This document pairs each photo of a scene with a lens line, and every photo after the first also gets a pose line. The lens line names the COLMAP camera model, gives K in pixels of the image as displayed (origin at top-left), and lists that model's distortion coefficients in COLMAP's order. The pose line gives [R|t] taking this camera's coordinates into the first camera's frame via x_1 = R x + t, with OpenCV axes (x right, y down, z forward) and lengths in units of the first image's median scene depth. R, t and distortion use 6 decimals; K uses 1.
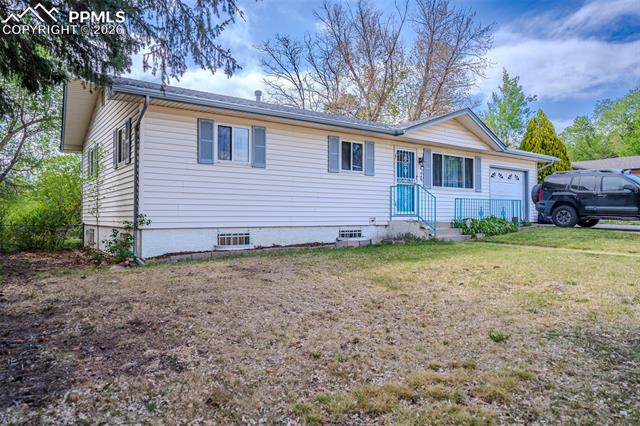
lens RADIAL K [[430.5, 0, 320.1], [0, 430.5, 212.0], [0, 0, 1]] dist [0.002924, 0.000301]
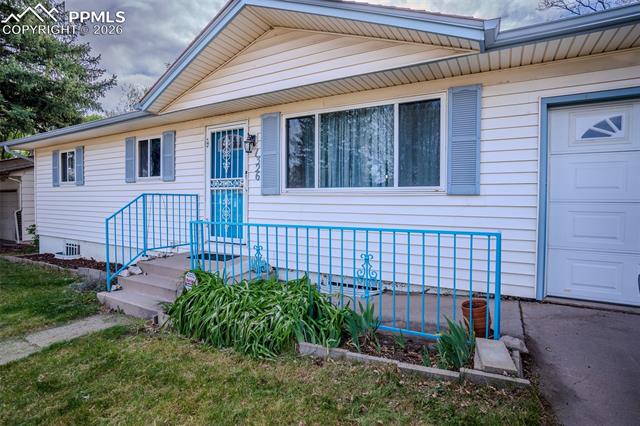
lens RADIAL K [[321.8, 0, 320.4], [0, 321.8, 211.5], [0, 0, 1]] dist [-0.043117, -0.000388]
pose [[0.419357, 0.028580, -0.907371, 0.639318], [0.000255, 0.999501, 0.031600, -0.048786], [0.907821, -0.013483, 0.419140, 0.946102]]
